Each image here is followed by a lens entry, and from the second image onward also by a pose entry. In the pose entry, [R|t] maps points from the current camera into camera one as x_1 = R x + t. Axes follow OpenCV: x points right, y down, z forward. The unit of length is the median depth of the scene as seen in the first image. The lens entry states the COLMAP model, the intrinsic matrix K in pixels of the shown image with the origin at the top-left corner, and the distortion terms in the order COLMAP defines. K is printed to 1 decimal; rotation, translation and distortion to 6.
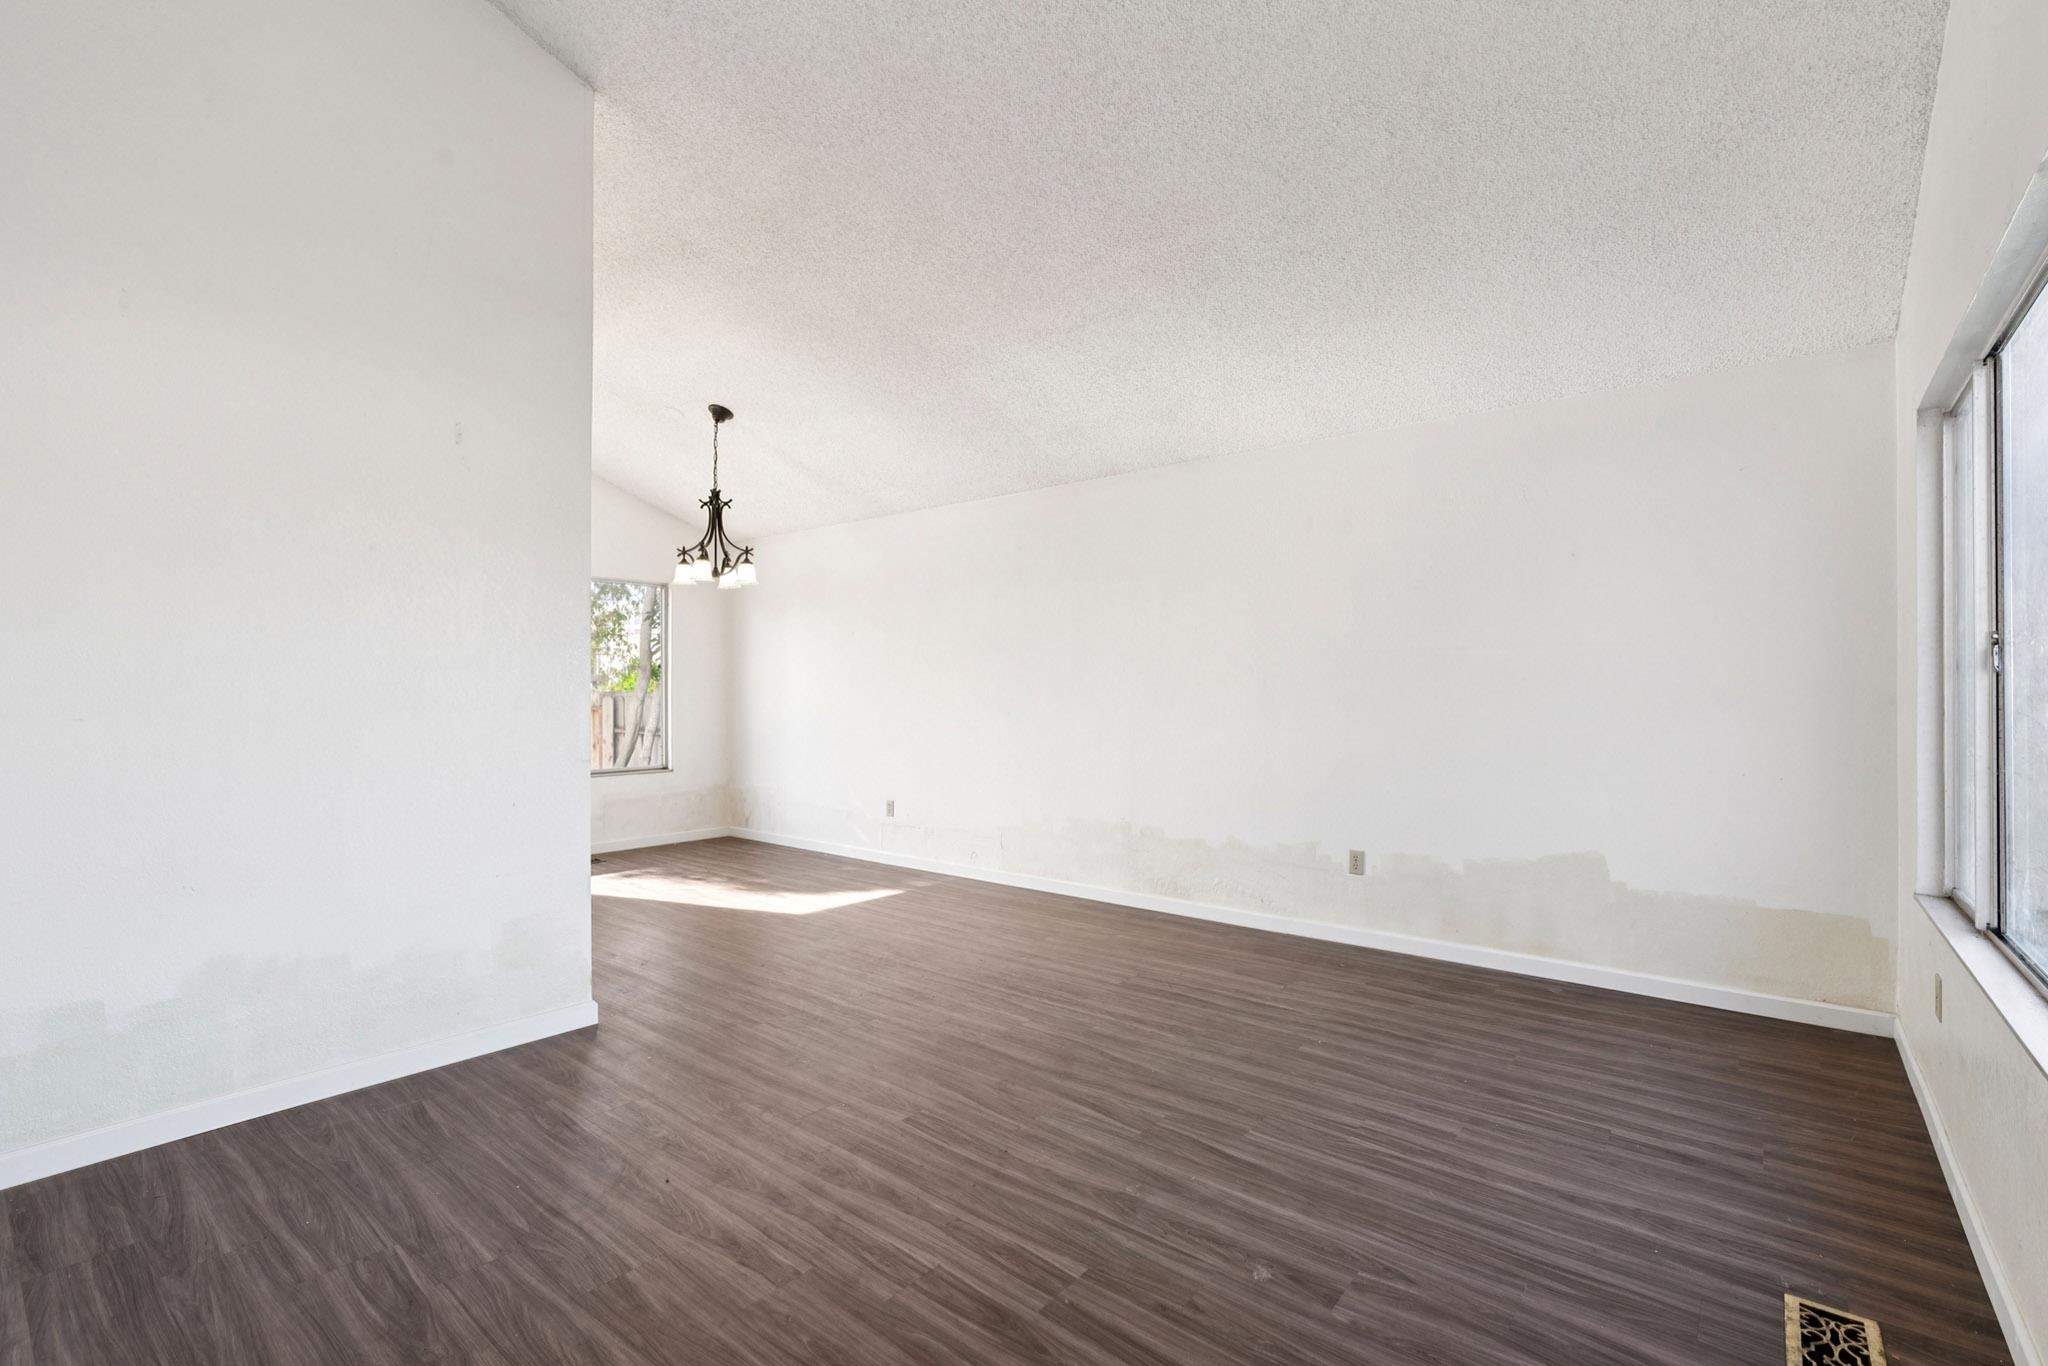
lens RADIAL K [[915.1, 0, 1024.0], [0, 915.1, 683.0], [0, 0, 1]] dist [-0.011429, 0.000131]
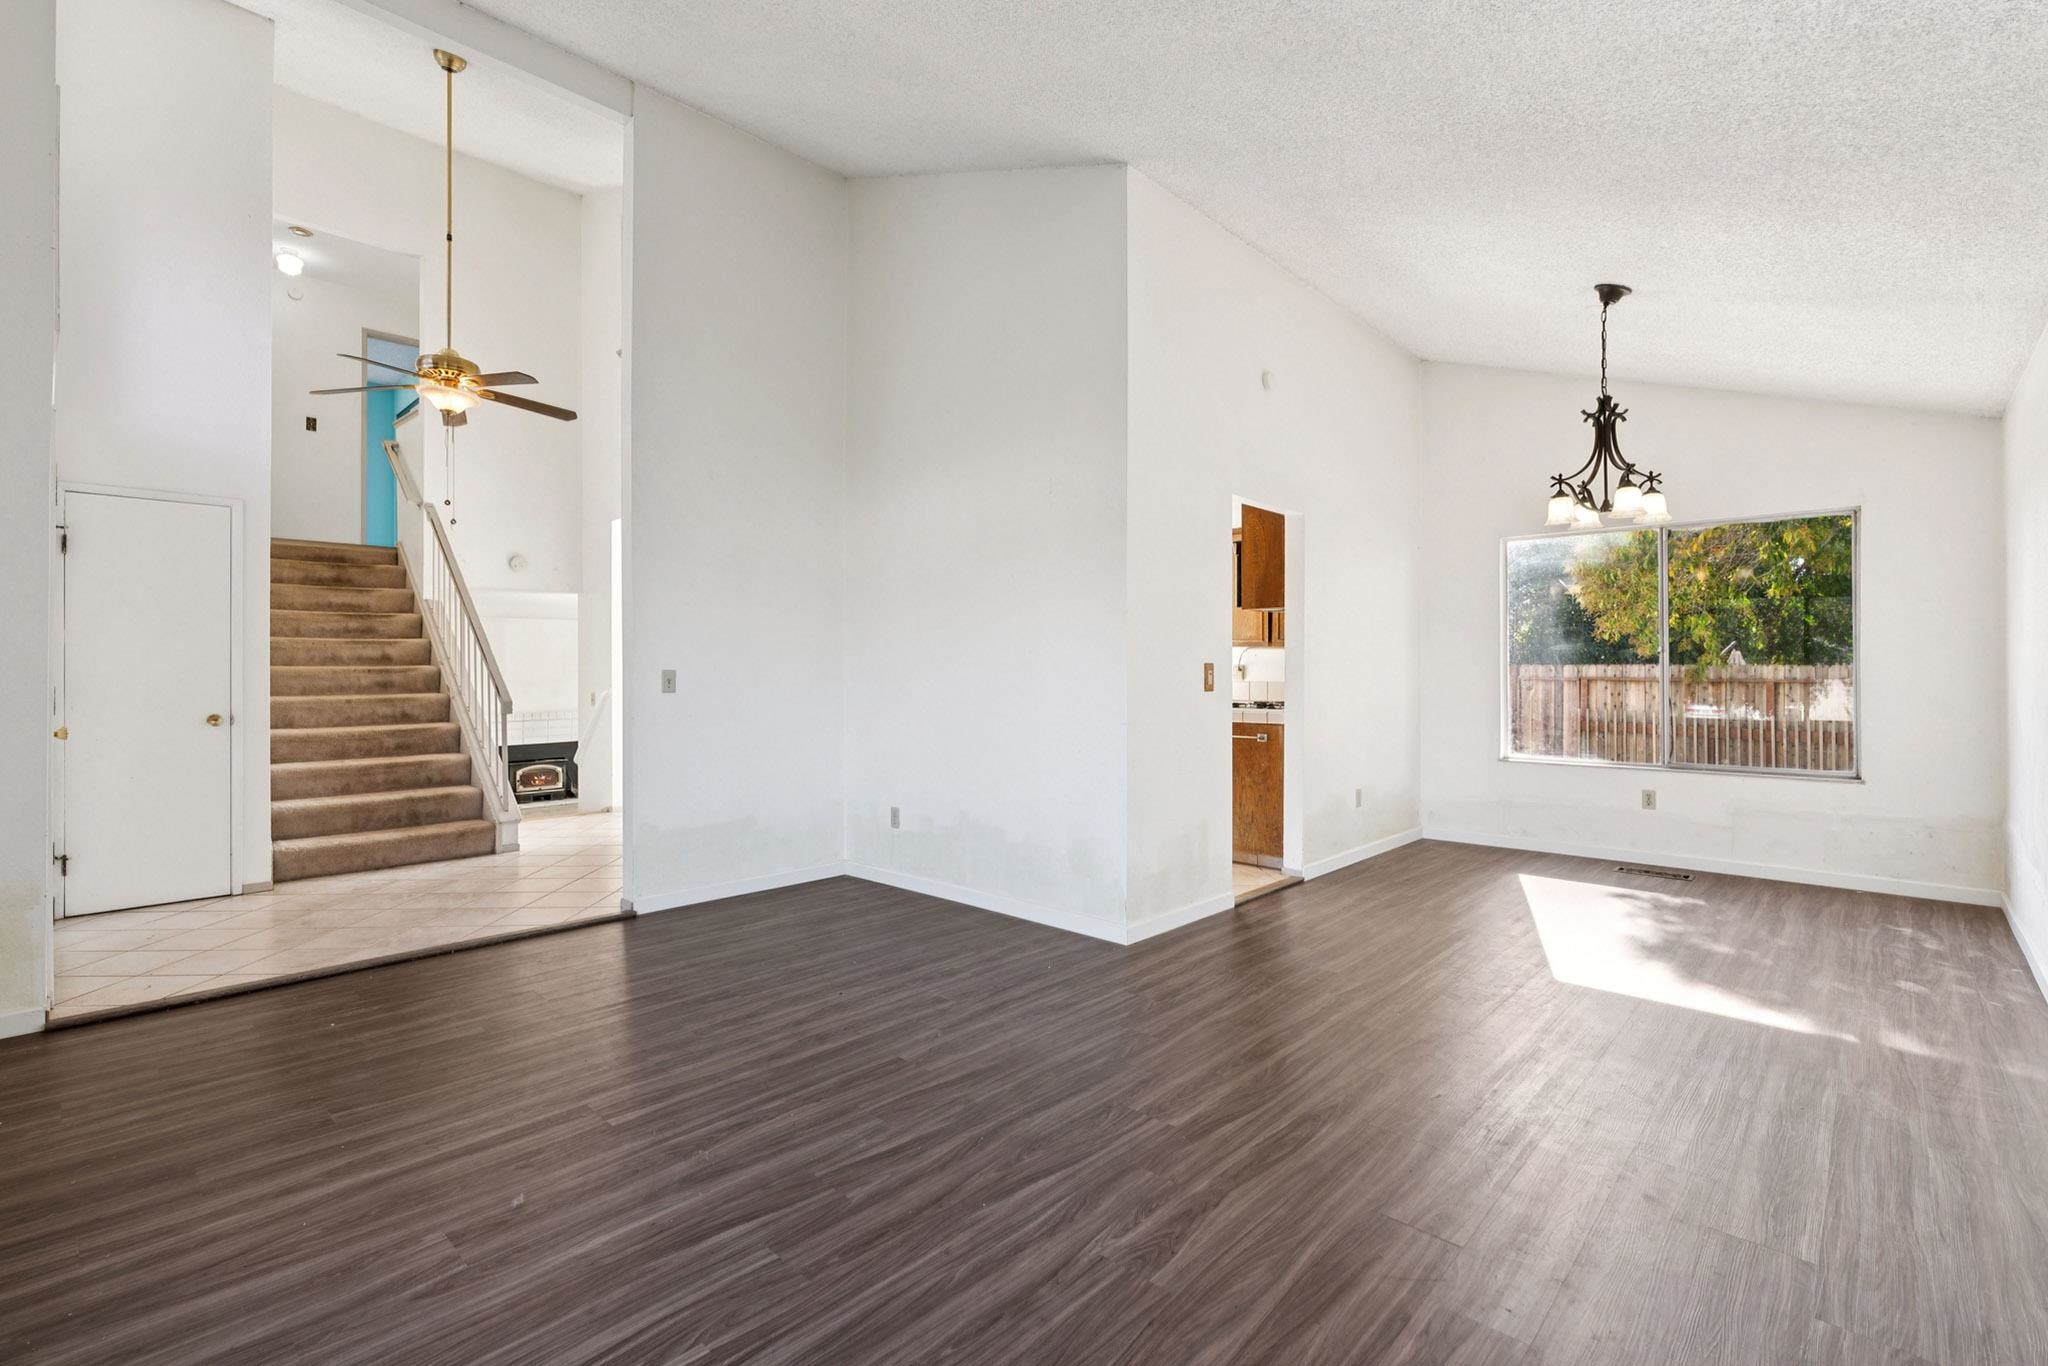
lens RADIAL K [[924.2, 0, 1019.5], [0, 924.2, 666.9], [0, 0, 1]] dist [-0.017366, 0.008277]
pose [[-0.071644, -0.002398, -0.997427, 0.455784], [0.012637, 0.999915, -0.003312, 0.007084], [0.997350, -0.012842, -0.071608, 0.582877]]
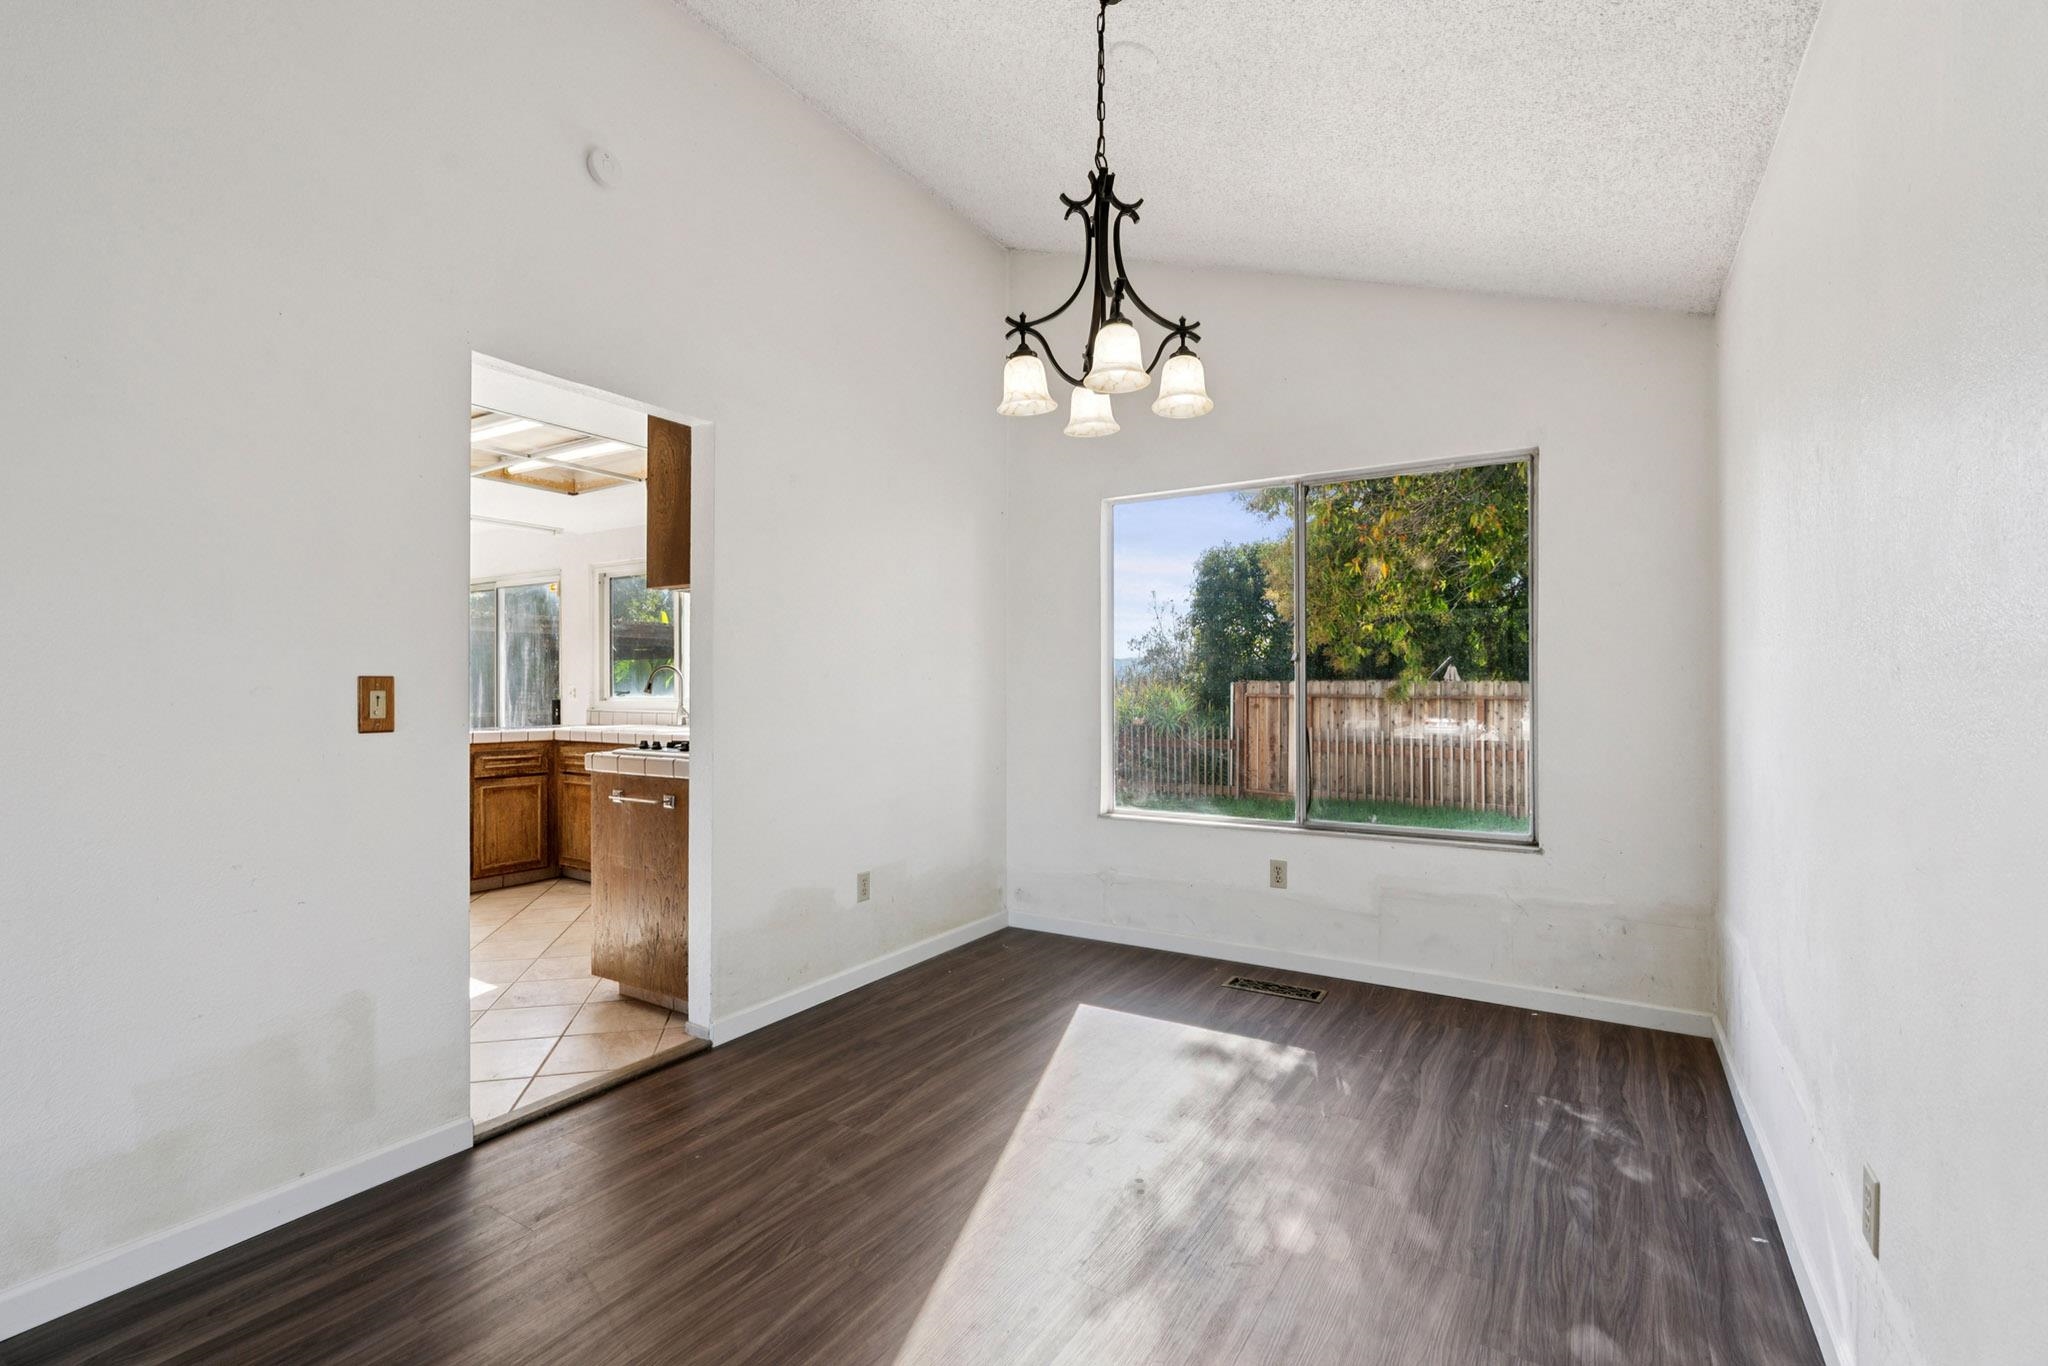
lens RADIAL K [[915.1, 0, 1024.0], [0, 915.1, 683.0], [0, 0, 1]] dist [-0.011429, 0.000131]
pose [[0.130430, -0.002650, -0.991454, 0.049815], [0.013346, 0.999911, -0.000917, 0.010670], [0.991368, -0.013112, 0.130454, 0.929790]]
